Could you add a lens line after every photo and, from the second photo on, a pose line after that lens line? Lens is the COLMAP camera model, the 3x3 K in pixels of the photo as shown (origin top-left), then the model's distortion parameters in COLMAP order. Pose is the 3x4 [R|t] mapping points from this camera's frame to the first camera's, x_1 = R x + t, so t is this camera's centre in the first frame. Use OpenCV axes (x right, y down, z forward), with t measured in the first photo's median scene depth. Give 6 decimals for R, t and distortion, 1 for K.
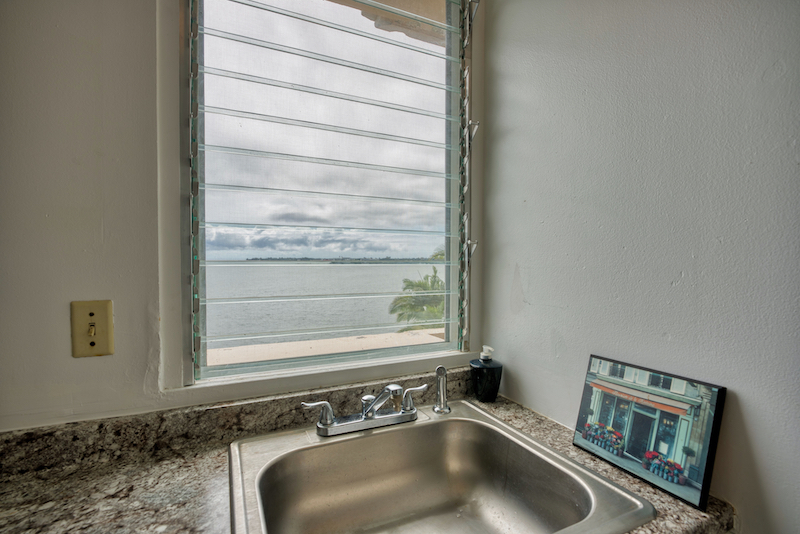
lens RADIAL K [[377.8, 0, 402.3], [0, 377.8, 268.2], [0, 0, 1]] dist [-0.016298, -0.001323]
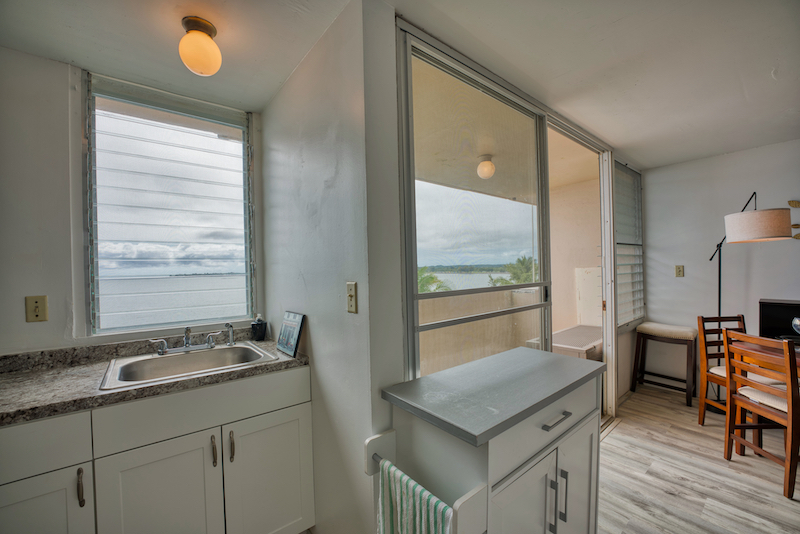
lens RADIAL K [[324.6, 0, 395.2], [0, 324.6, 269.1], [0, 0, 1]] dist [-0.023968, 0.001679]
pose [[0.975343, -0.027941, 0.218917, 0.768066], [0.033977, 0.999138, -0.023856, 0.043913], [-0.218061, 0.030706, 0.975452, -1.190104]]
